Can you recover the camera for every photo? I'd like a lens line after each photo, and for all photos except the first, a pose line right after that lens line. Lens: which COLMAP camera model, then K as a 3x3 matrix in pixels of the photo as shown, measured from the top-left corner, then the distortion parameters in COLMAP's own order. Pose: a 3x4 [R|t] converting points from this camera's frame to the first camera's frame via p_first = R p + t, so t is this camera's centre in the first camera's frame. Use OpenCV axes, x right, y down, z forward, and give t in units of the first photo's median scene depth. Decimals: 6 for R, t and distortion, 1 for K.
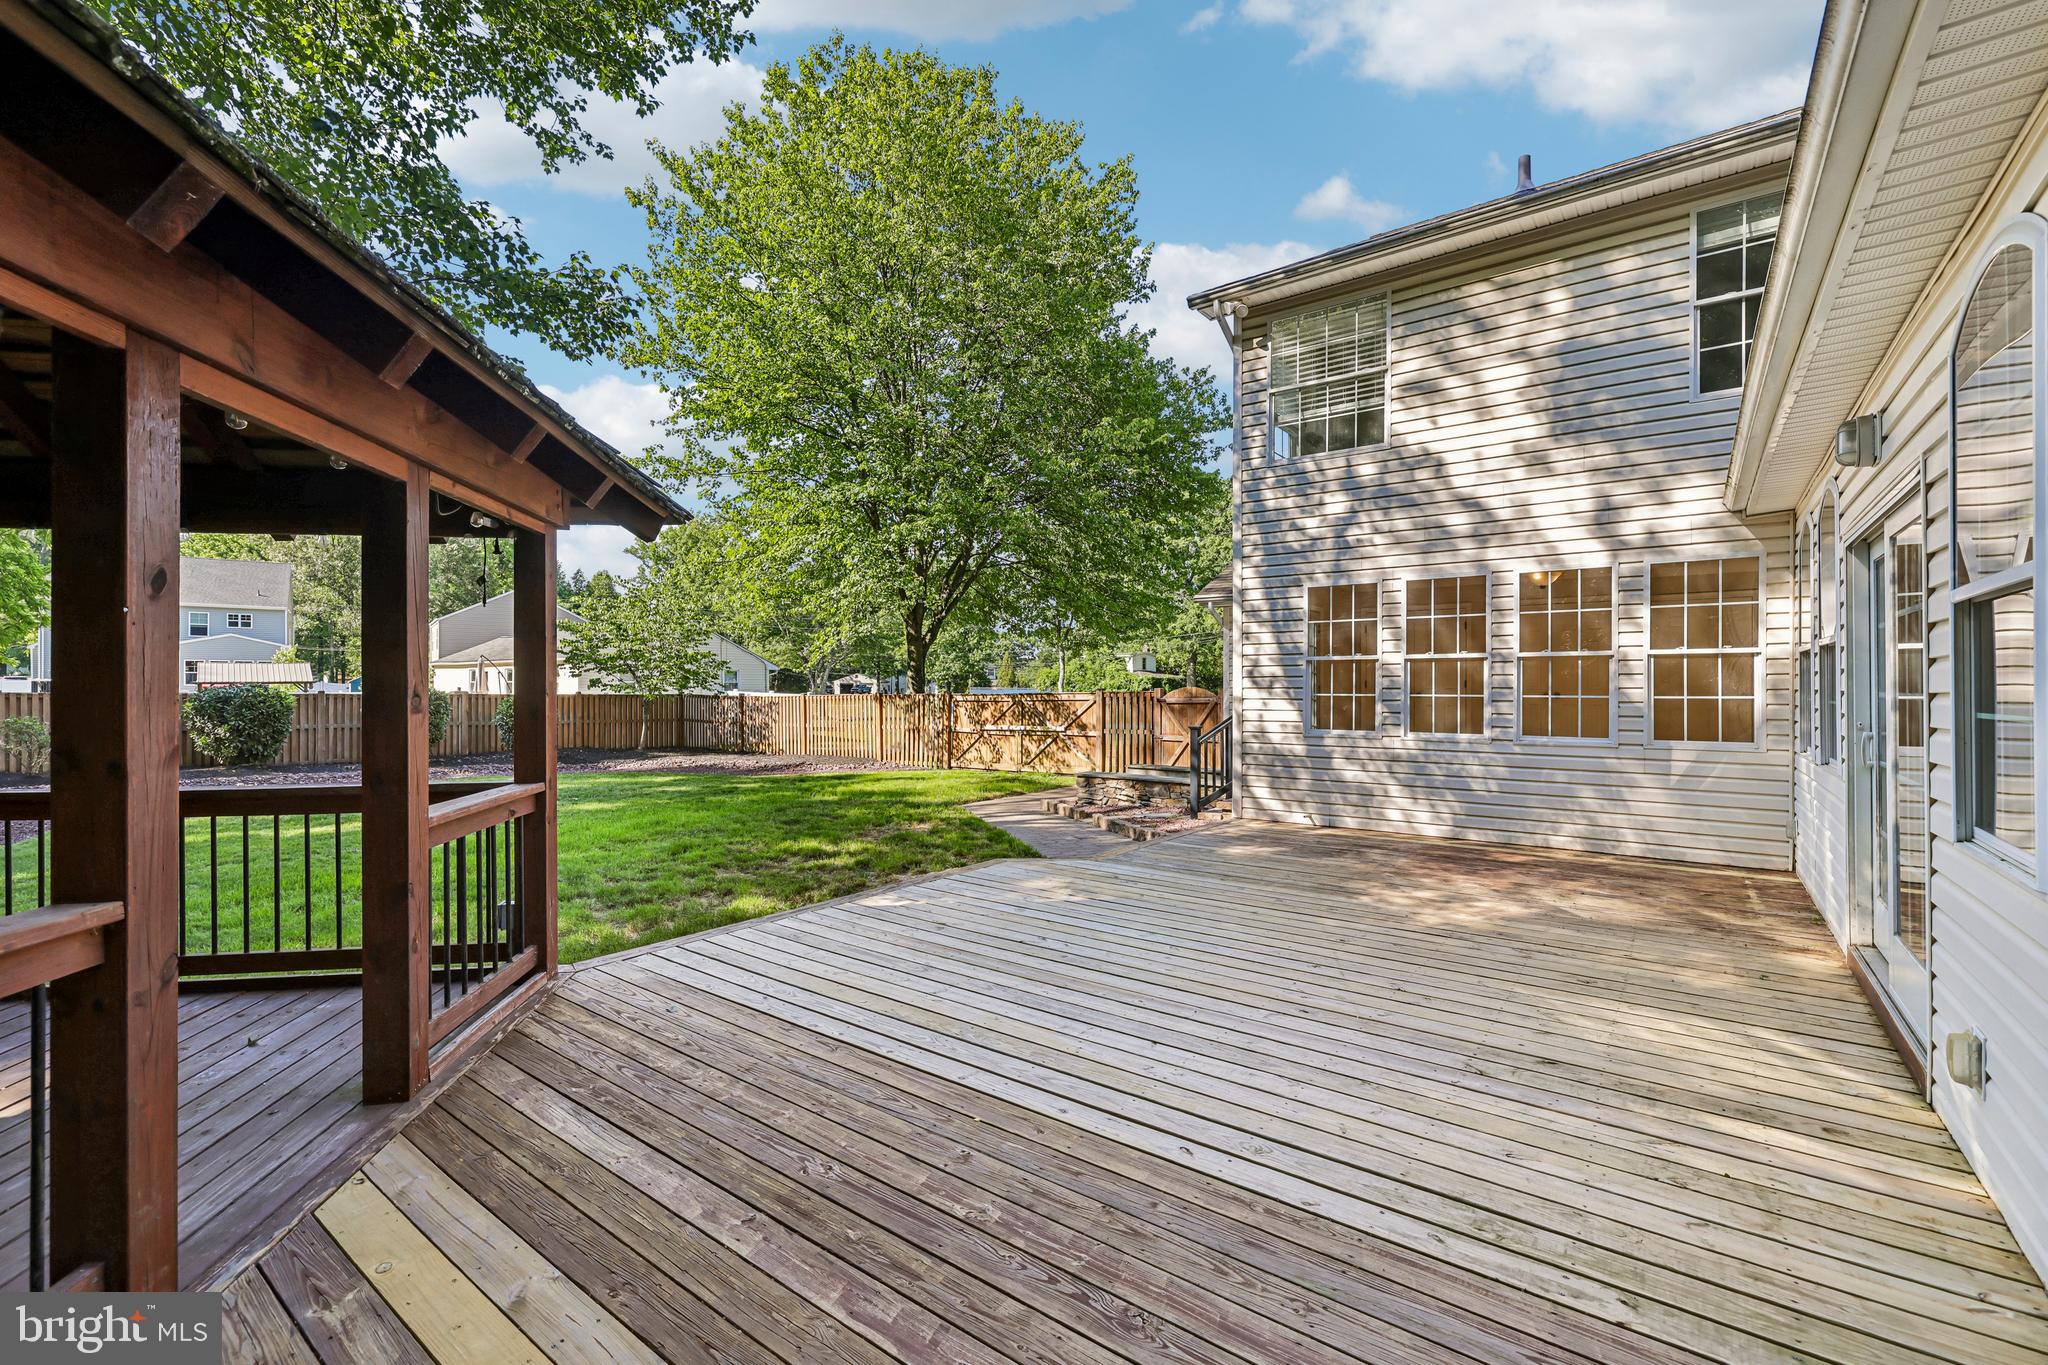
lens RADIAL K [[869.2, 0, 1010.5], [0, 869.2, 695.6], [0, 0, 1]] dist [-0.006515, 0.002334]
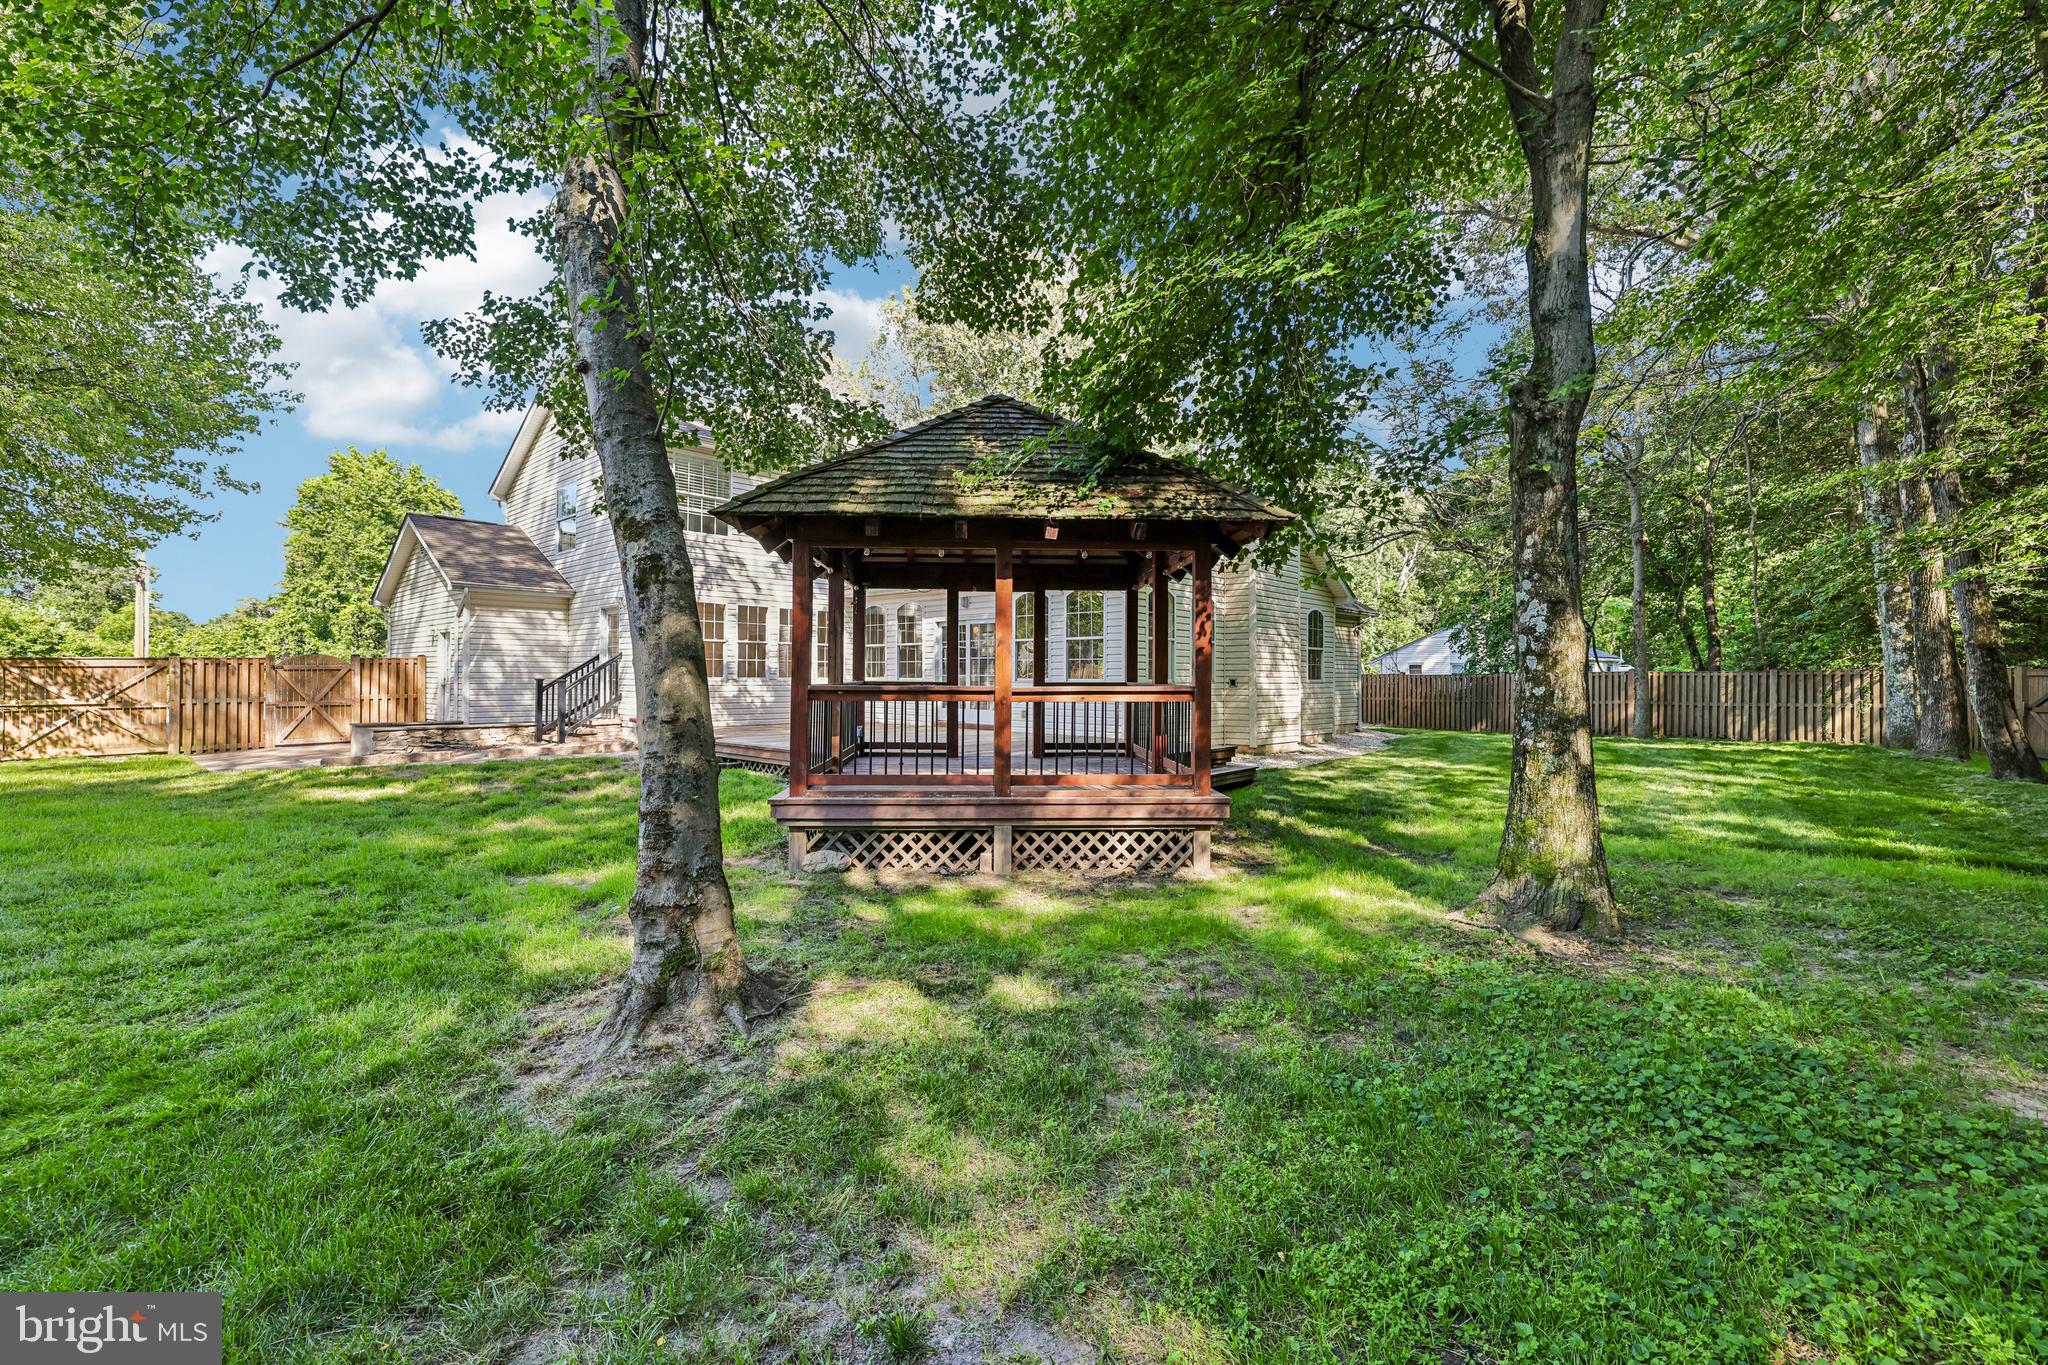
lens RADIAL K [[869.2, 0, 1018.4], [0, 869.2, 676.2], [0, 0, 1]] dist [-0.006515, 0.002334]
pose [[0.089077, -0.003074, 0.996020, -1.566178], [0.008786, 0.999959, 0.002300, 0.039641], [-0.995986, 0.008546, 0.089100, 0.143187]]
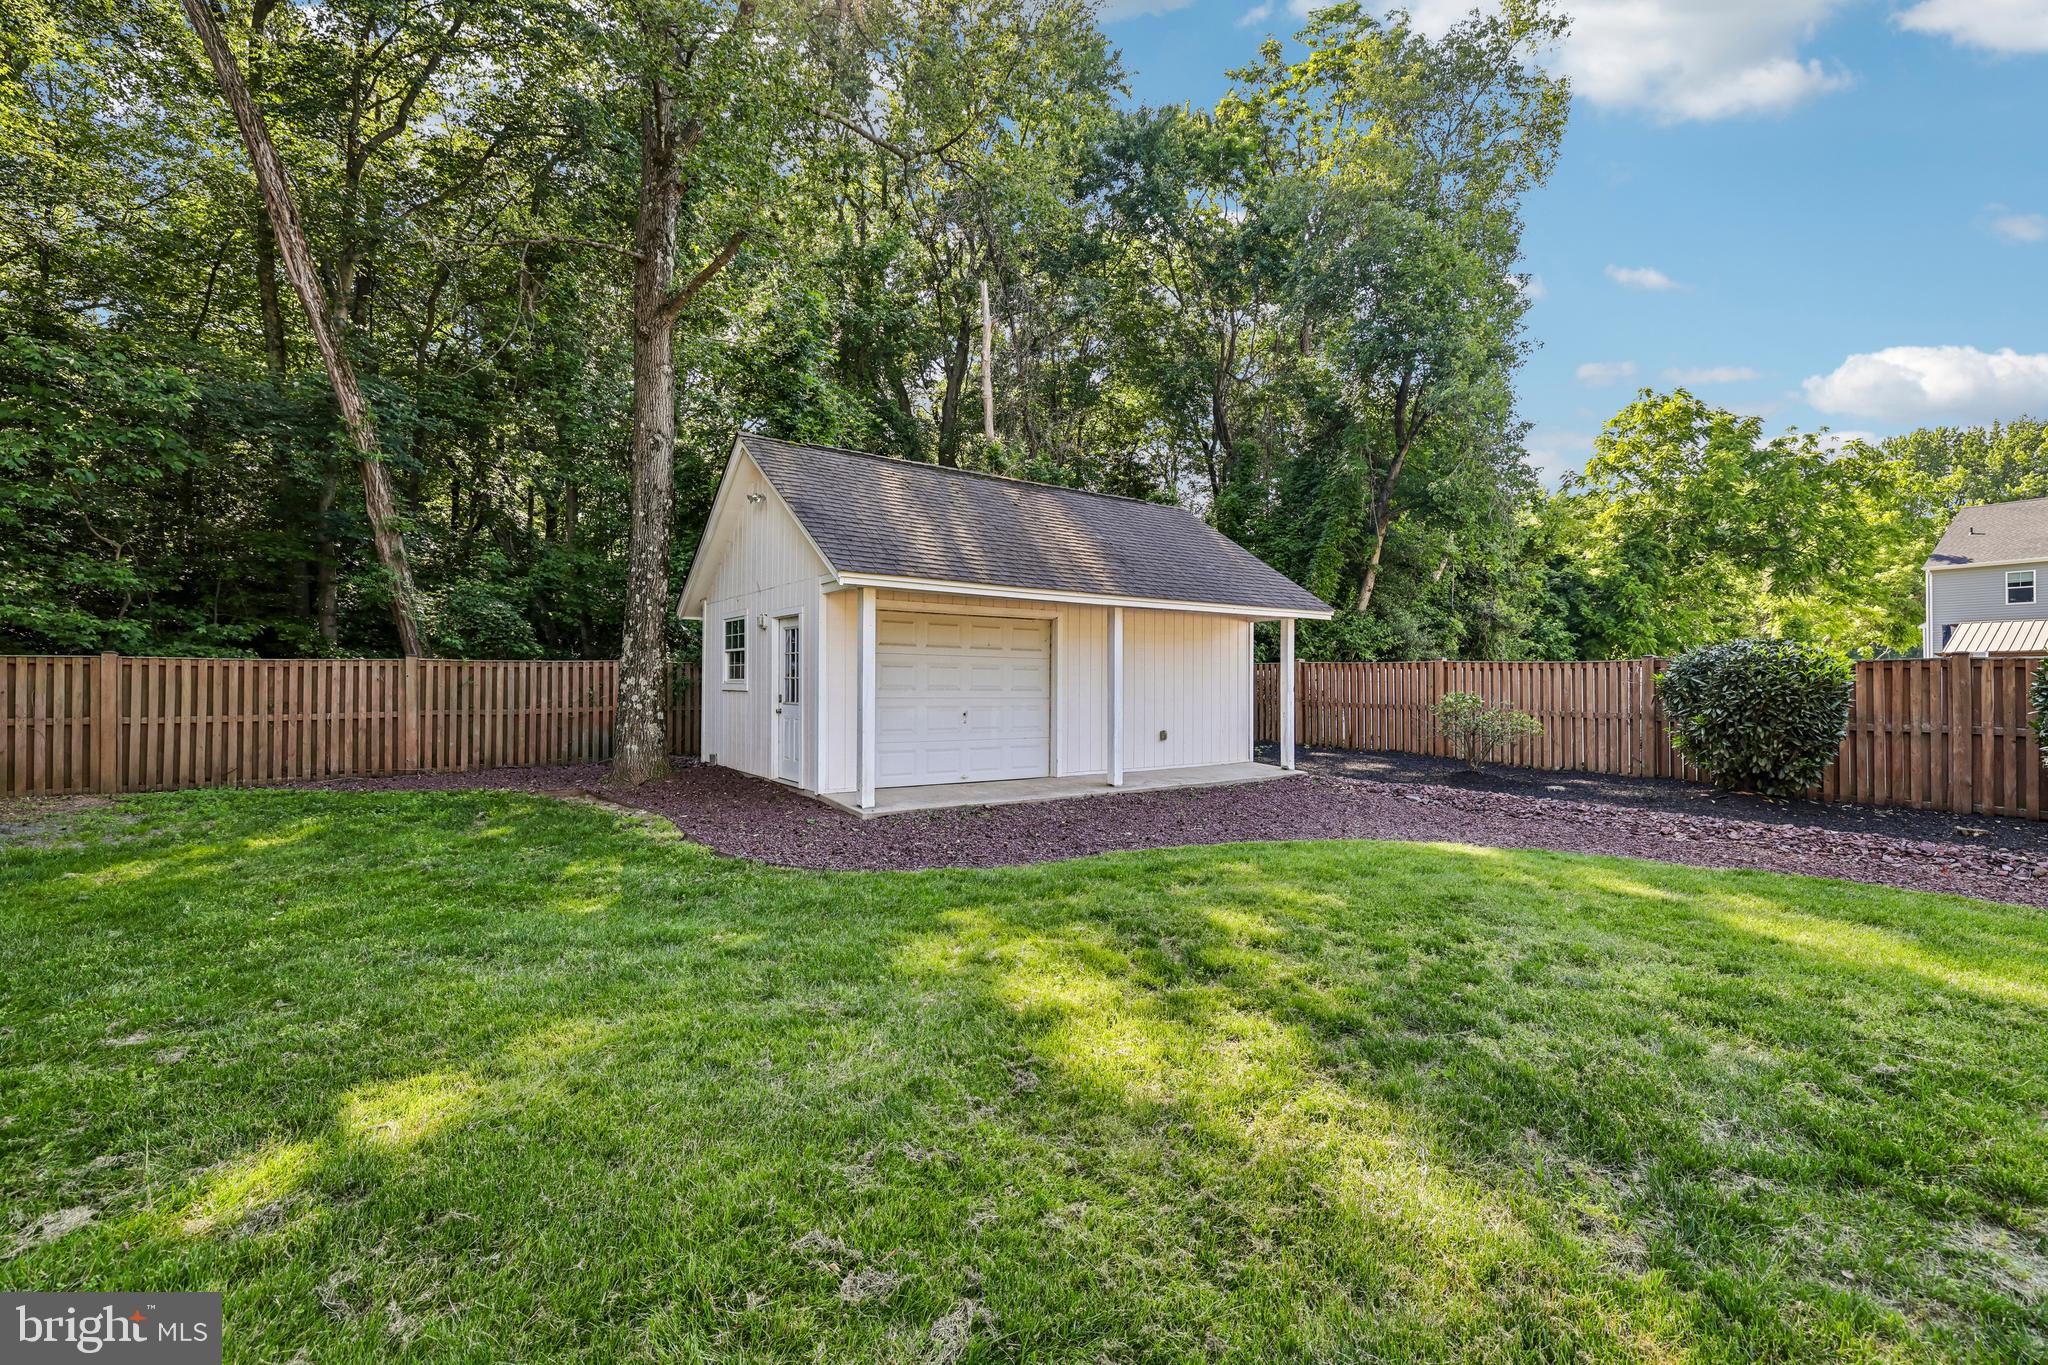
lens RADIAL K [[869.2, 0, 1011.8], [0, 869.2, 676.8], [0, 0, 1]] dist [-0.006515, 0.002334]
pose [[-0.180149, -0.005853, -0.983622, -0.691518], [-0.008969, 0.999950, -0.004308, 0.038473], [0.983598, 0.008046, -0.180193, 1.580465]]
